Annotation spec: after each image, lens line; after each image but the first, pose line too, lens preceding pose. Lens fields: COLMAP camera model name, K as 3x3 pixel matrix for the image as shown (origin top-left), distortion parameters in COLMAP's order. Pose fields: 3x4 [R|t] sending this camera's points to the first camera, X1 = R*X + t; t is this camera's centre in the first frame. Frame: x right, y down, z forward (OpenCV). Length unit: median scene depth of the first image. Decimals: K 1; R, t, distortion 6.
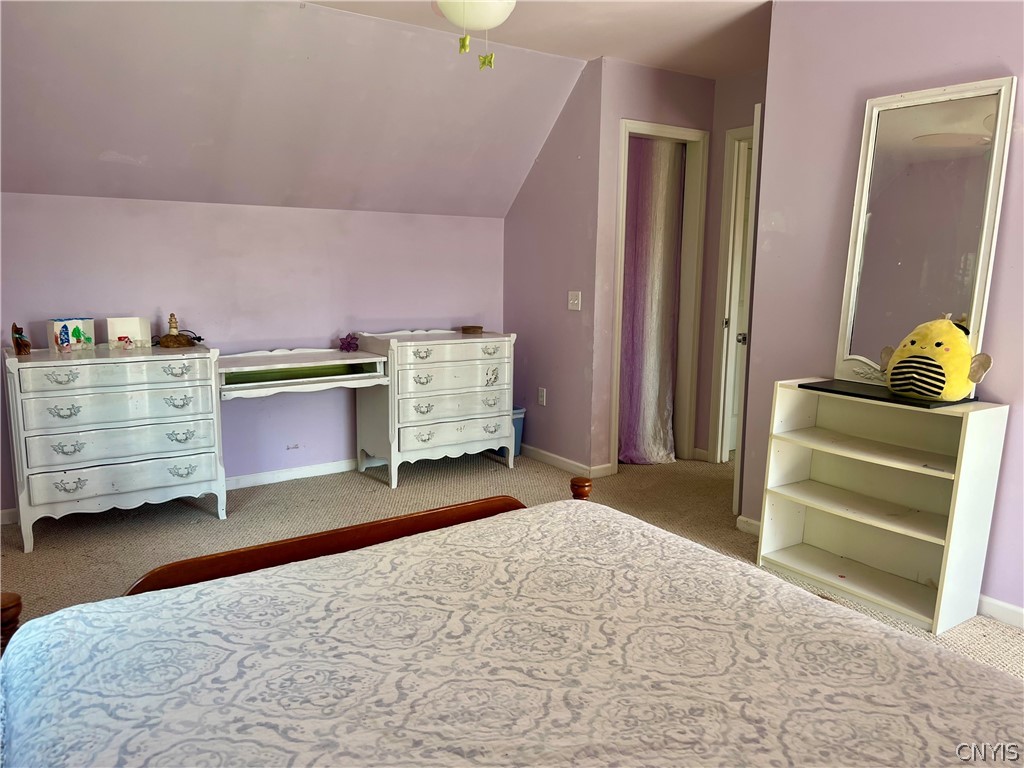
lens RADIAL K [[752.0, 0, 513.5], [0, 752.0, 384.9], [0, 0, 1]] dist [0.014516, -0.003436]
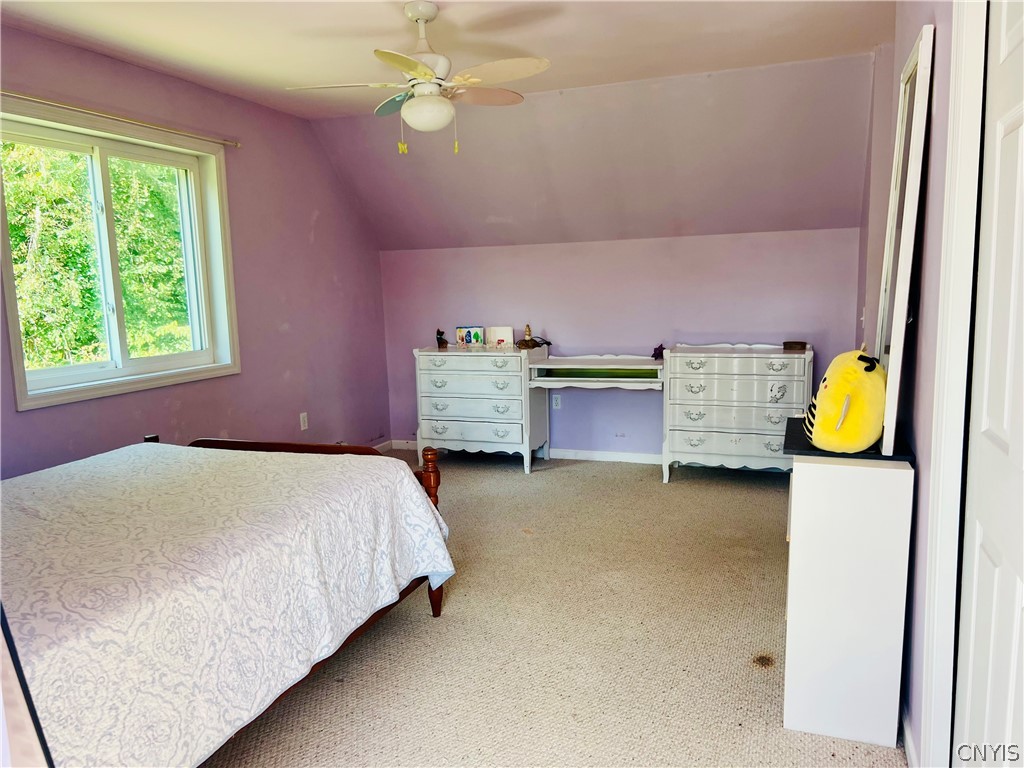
lens RADIAL K [[752.0, 0, 510.9], [0, 752.0, 385.3], [0, 0, 1]] dist [0.014516, -0.003436]
pose [[0.556576, 0.083543, -0.826586, 0.736692], [-0.094064, 0.994870, 0.037214, -0.032102], [0.825455, 0.057040, 0.561579, 0.198618]]
